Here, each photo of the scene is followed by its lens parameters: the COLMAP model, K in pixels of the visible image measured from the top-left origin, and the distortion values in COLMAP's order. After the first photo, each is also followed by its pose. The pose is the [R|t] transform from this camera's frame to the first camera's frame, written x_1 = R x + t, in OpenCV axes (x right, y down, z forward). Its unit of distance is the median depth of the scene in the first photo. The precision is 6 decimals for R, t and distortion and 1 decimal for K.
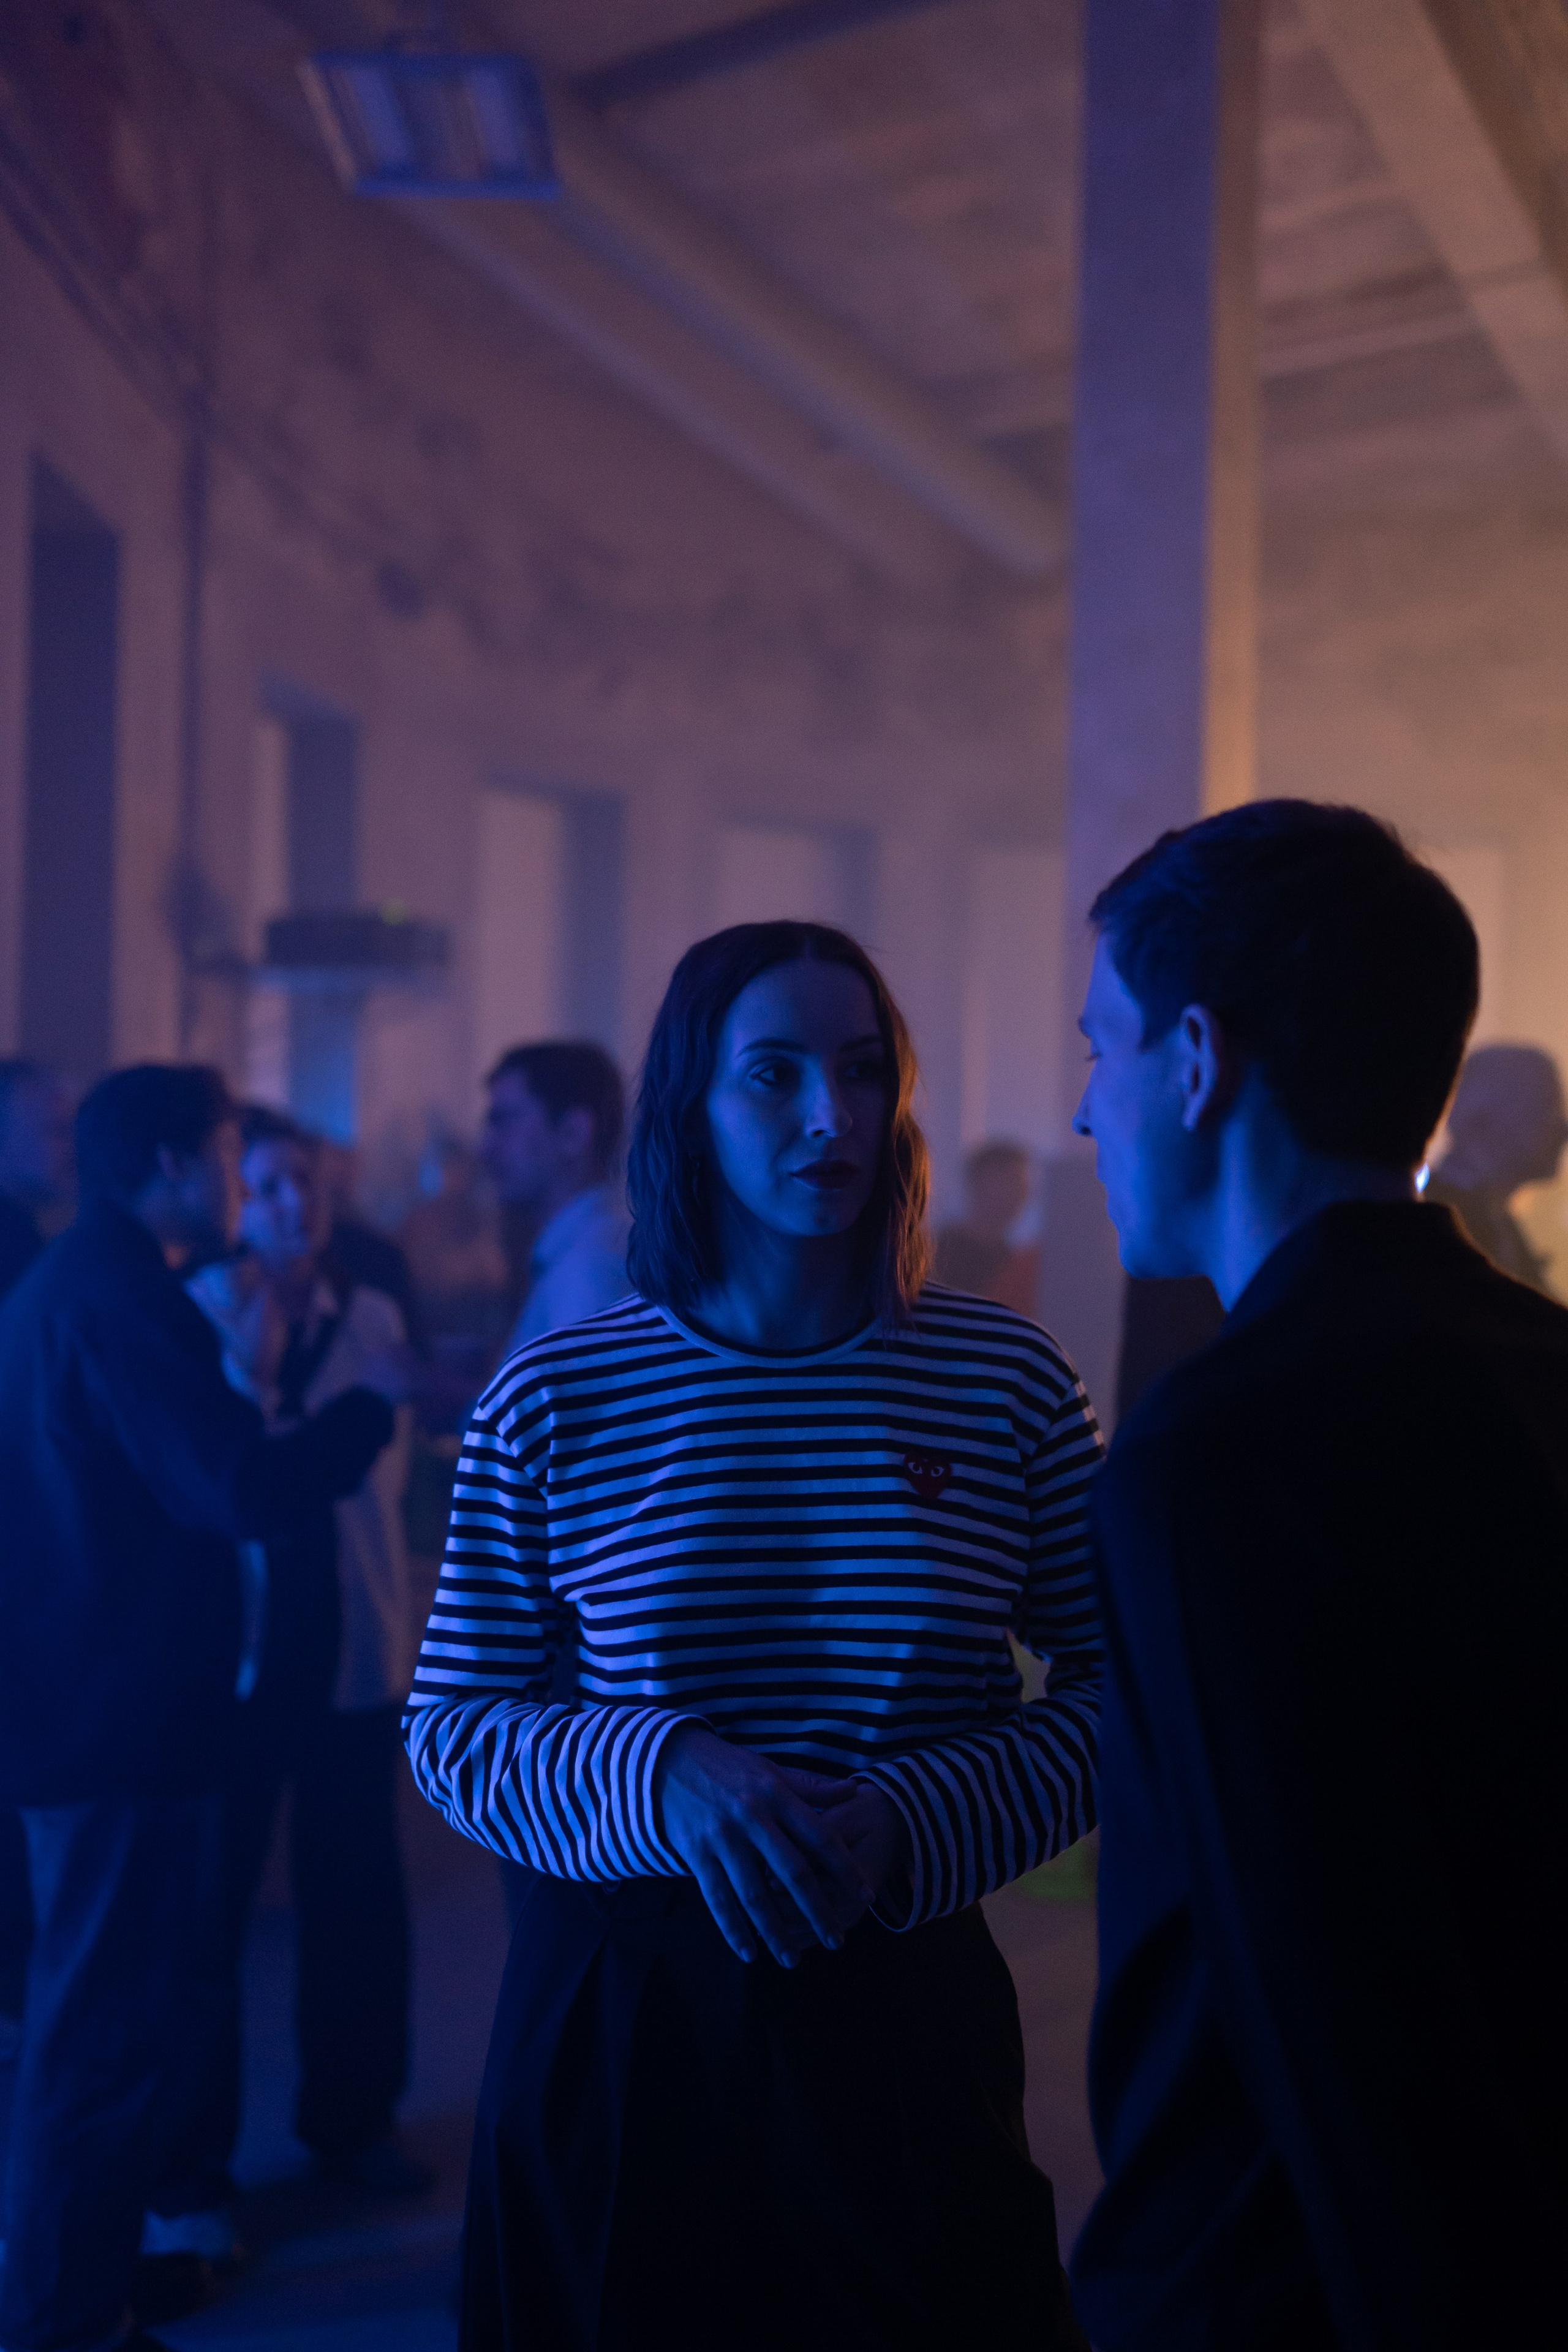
lens RADIAL K [[2183.8, 0, 784.0], [0, 2183.8, 1176.0], [0, 0, 1]] dist [0.100411, -0.176340]
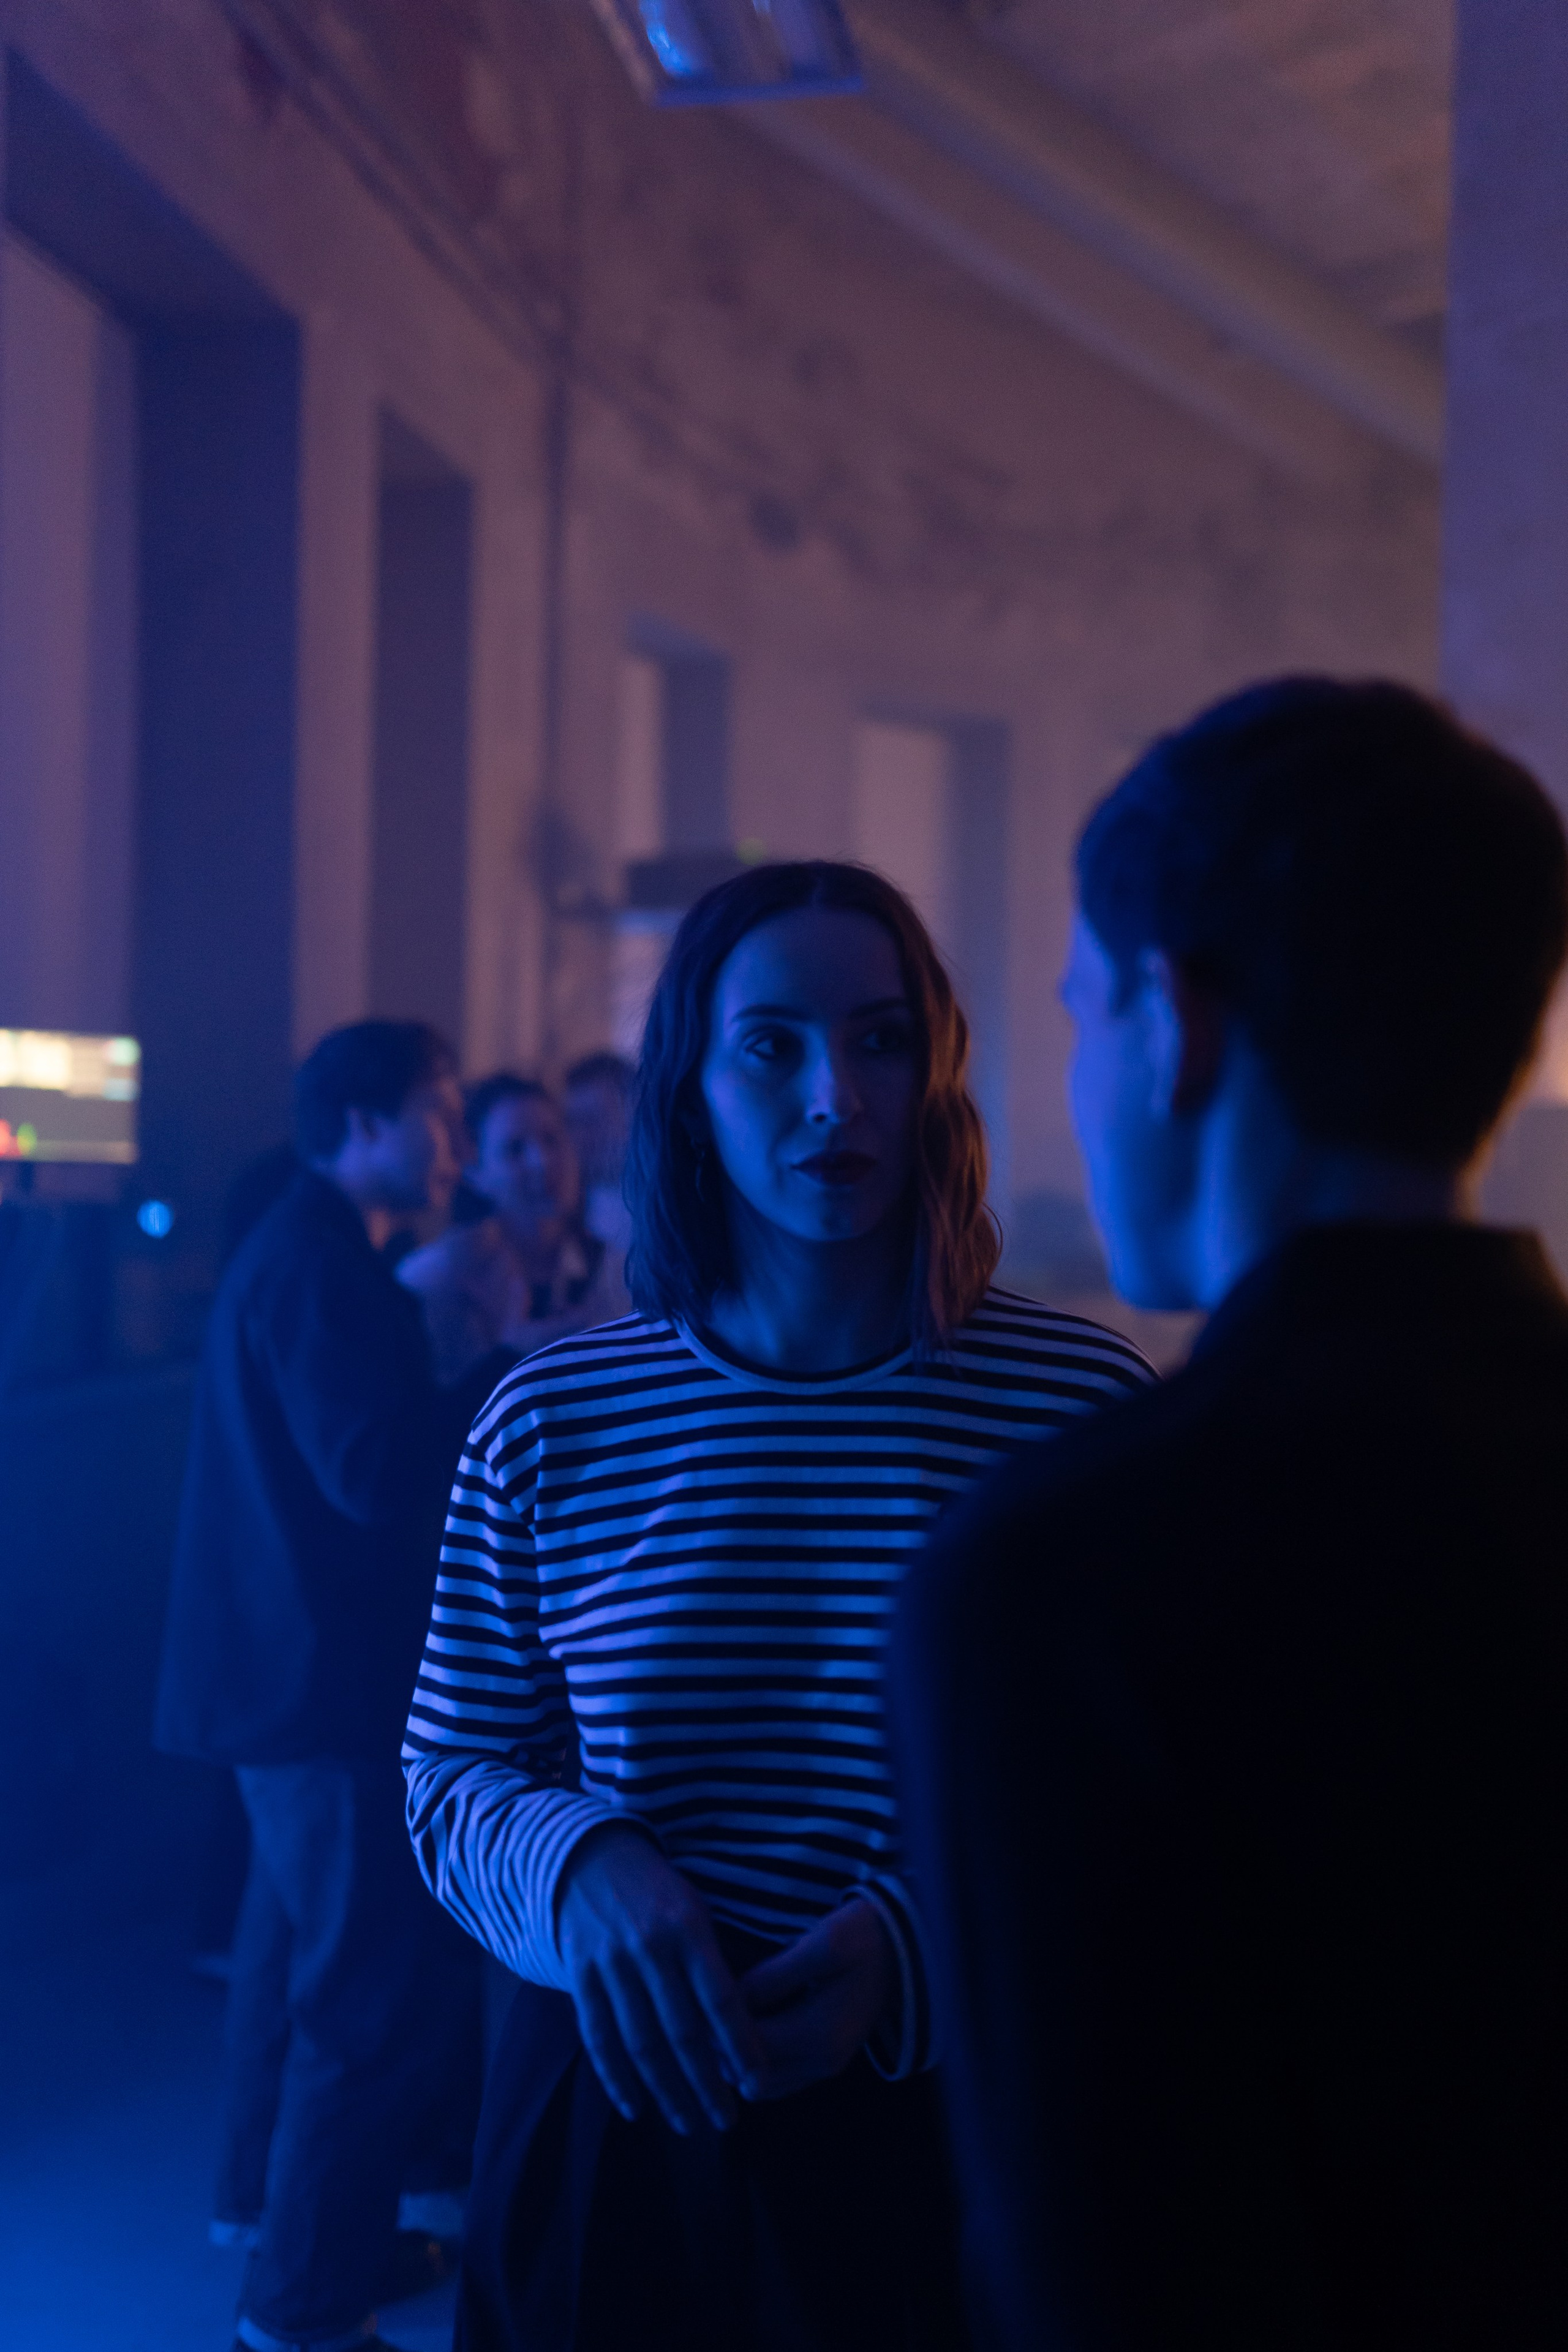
lens RADIAL K [[2209.7, 0, 784.0], [0, 2209.7, 1176.0], [0, 0, 1]] dist [-0.004014, -0.009768]
pose [[0.980176, 0.005228, -0.198058, 0.159682], [0.000572, 0.999573, 0.029215, -0.021075], [0.198126, -0.028749, 0.979755, 0.167606]]
